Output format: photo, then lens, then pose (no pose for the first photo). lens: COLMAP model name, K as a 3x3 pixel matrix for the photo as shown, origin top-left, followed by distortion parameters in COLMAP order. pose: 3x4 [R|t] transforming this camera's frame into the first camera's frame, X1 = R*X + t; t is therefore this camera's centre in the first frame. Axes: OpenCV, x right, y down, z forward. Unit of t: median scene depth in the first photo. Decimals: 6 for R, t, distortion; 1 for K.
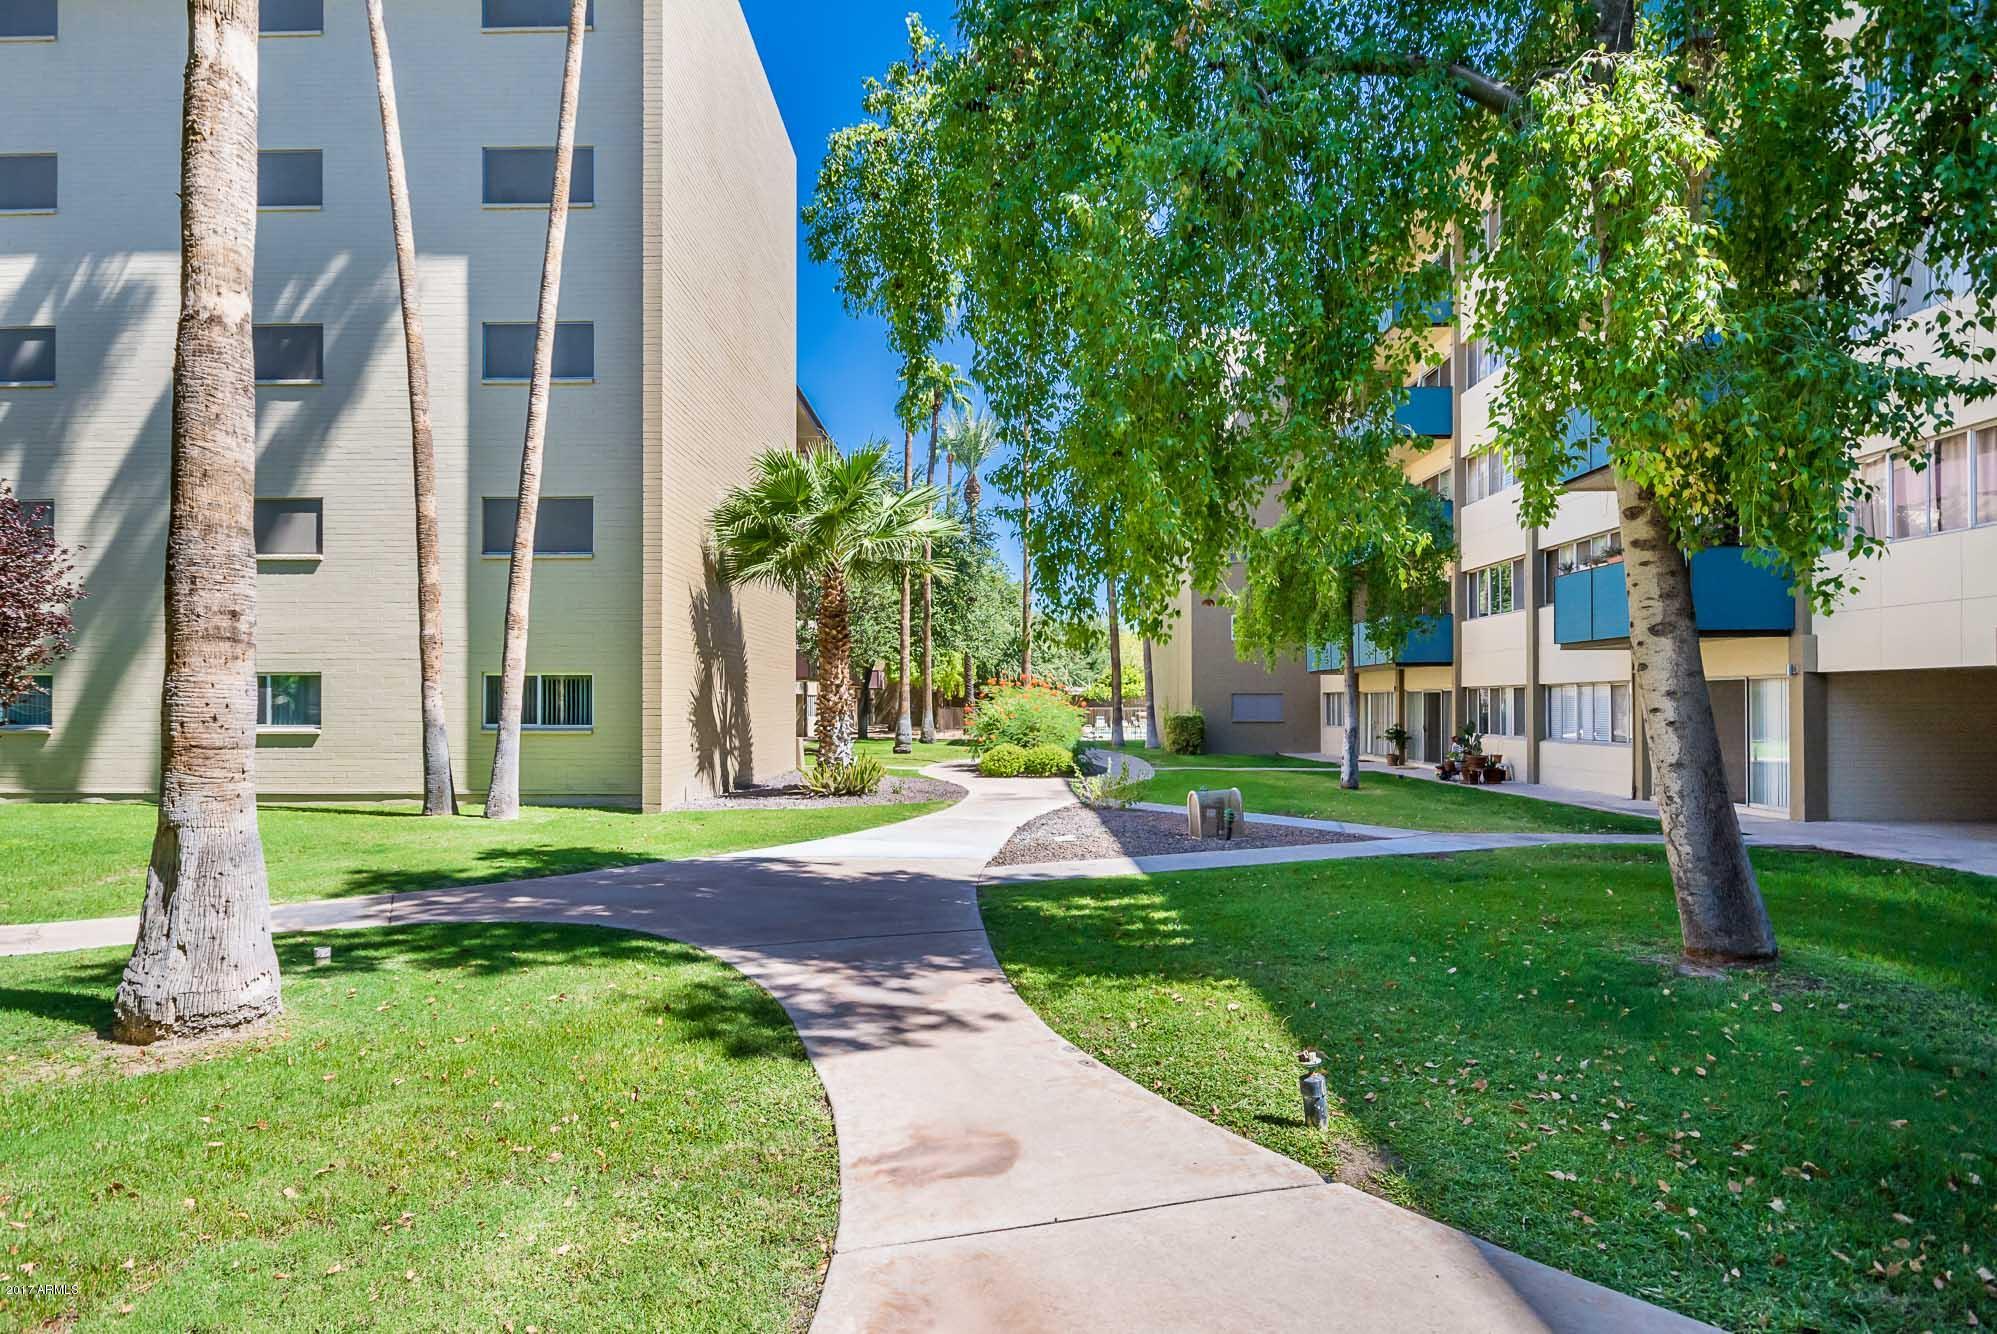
lens RADIAL K [[1048.5, 0, 995.7], [0, 1048.5, 677.4], [0, 0, 1]] dist [0.001387, 0.000112]
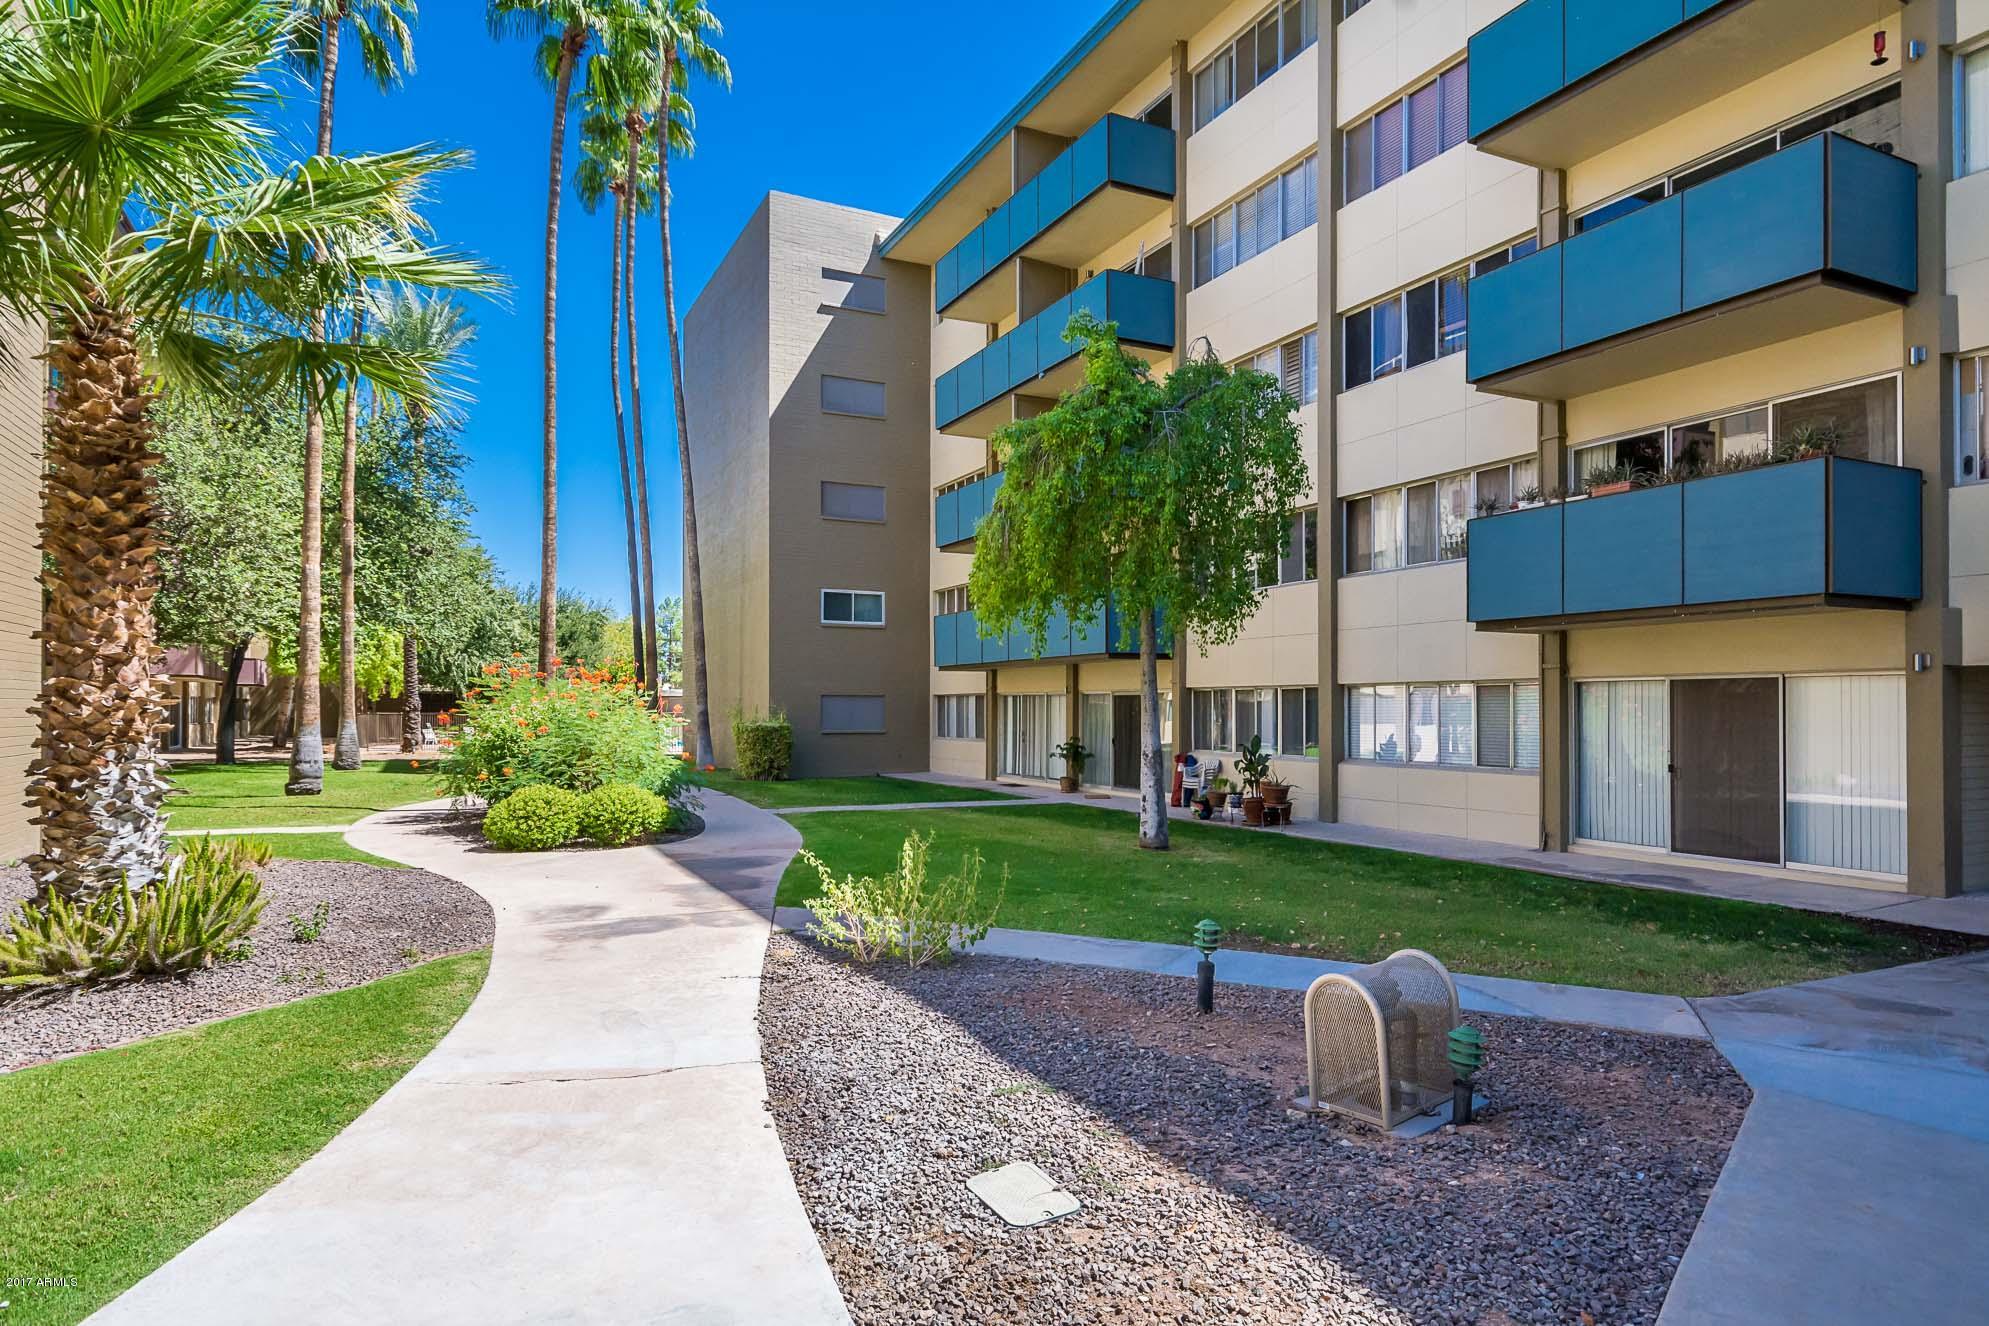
lens RADIAL K [[1117.0, 0, 968.5], [0, 1117.0, 693.7], [0, 0, 1]] dist [0.021532, 0.000162]
pose [[0.899674, 0.008027, 0.436489, -0.034377], [-0.013660, 0.999859, 0.009769, 0.006767], [-0.436349, -0.014752, 0.899657, 0.314556]]
